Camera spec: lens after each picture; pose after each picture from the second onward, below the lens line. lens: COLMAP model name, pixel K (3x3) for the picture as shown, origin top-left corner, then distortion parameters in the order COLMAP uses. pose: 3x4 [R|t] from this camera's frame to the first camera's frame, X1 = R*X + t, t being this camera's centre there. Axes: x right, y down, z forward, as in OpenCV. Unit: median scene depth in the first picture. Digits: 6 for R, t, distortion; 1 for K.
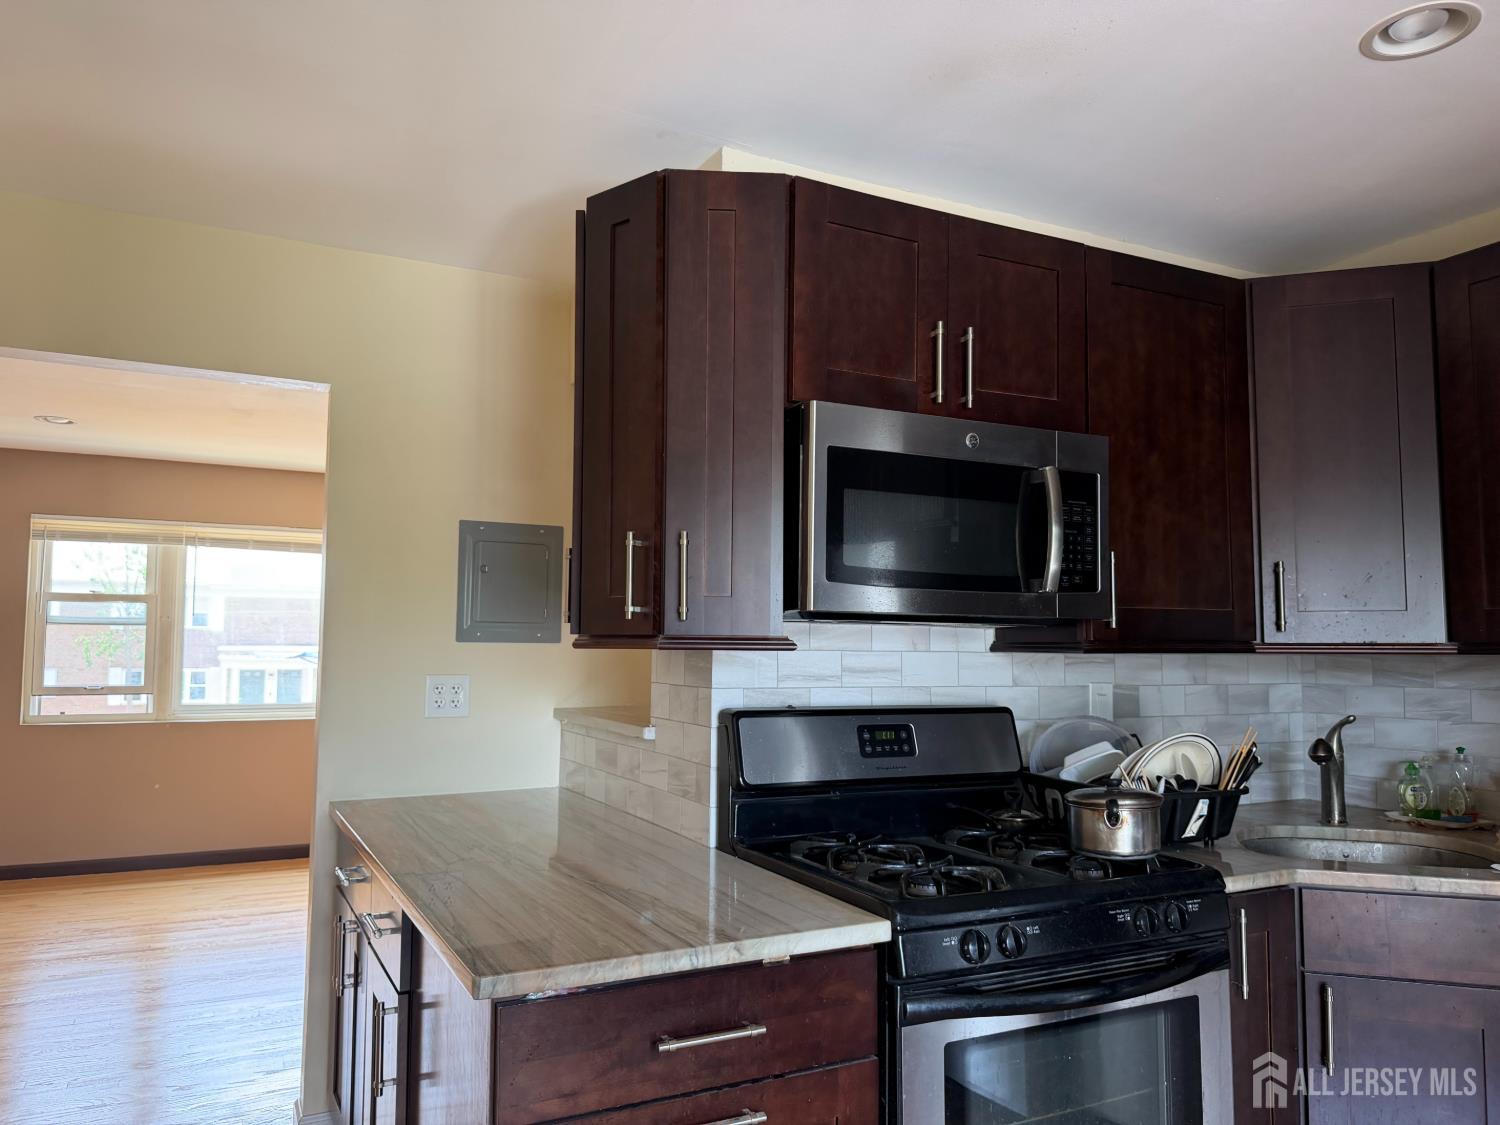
lens RADIAL K [[1069.1, 0, 750.7], [0, 1069.1, 570.5], [0, 0, 1]] dist [0.019812, -0.040511]
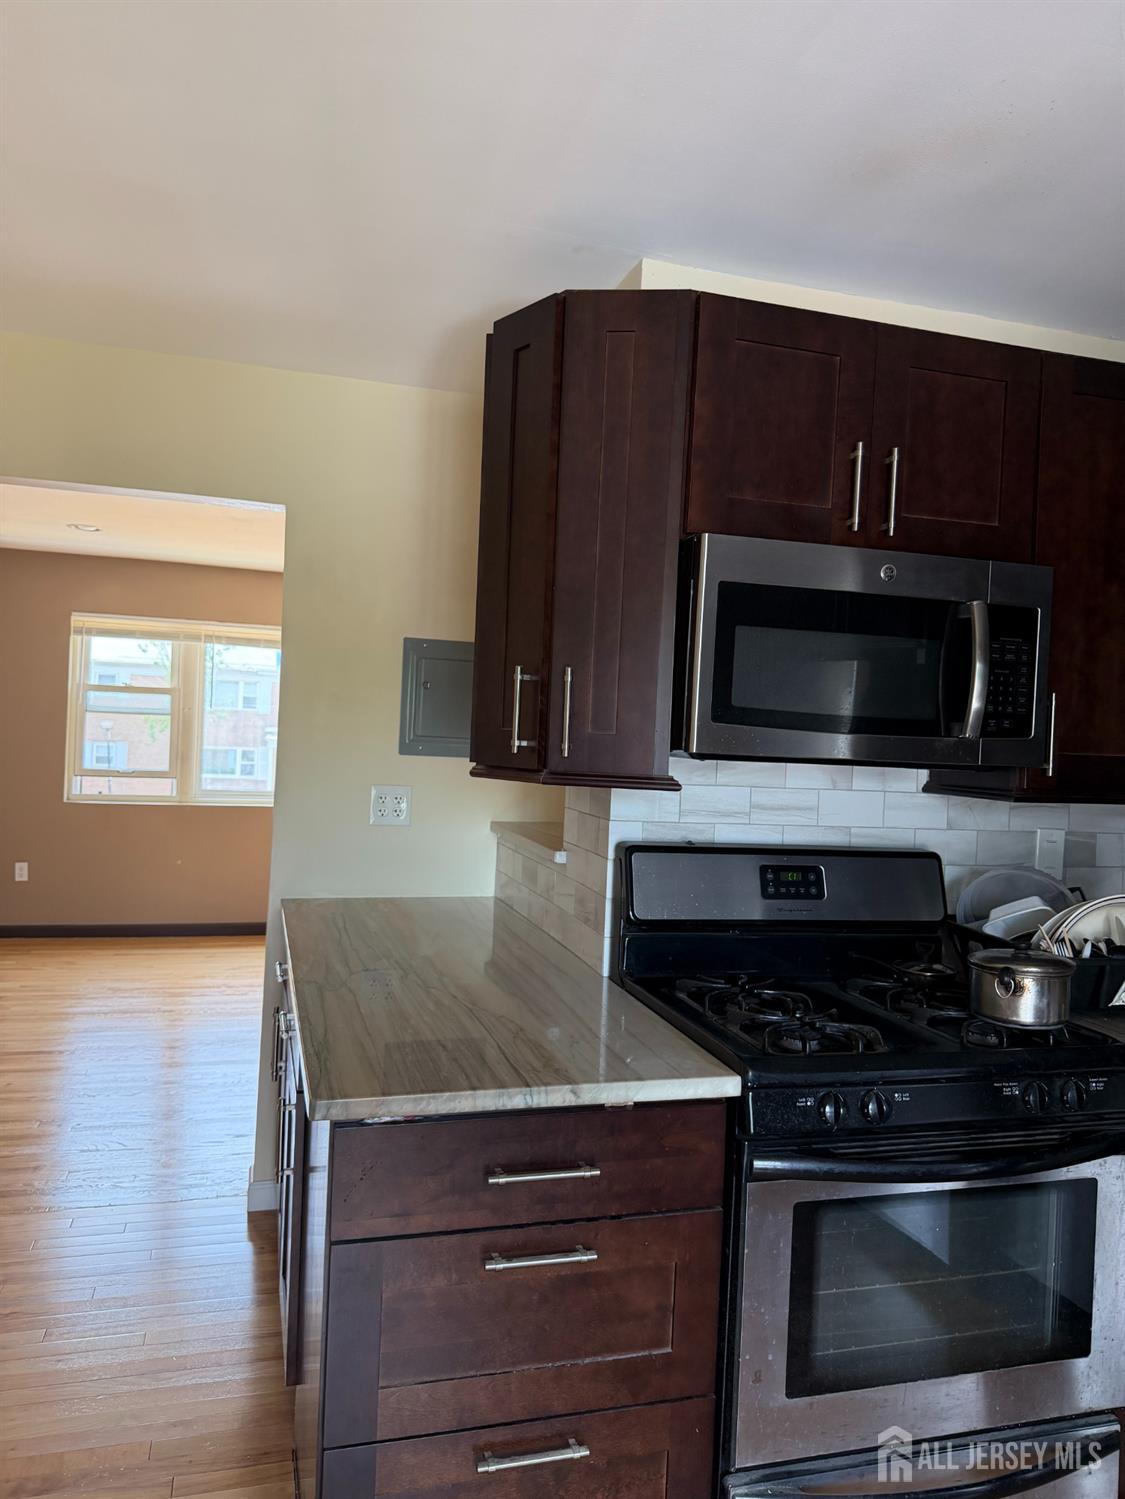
lens RADIAL K [[1068.4, 0, 553.2], [0, 1068.4, 747.8], [0, 0, 1]] dist [0.019812, -0.040511]
pose [[0.980767, 0.037618, -0.191520, 0.101258], [-0.023195, 0.996761, 0.077002, -0.033341], [0.193797, -0.071079, 0.978463, 0.019223]]
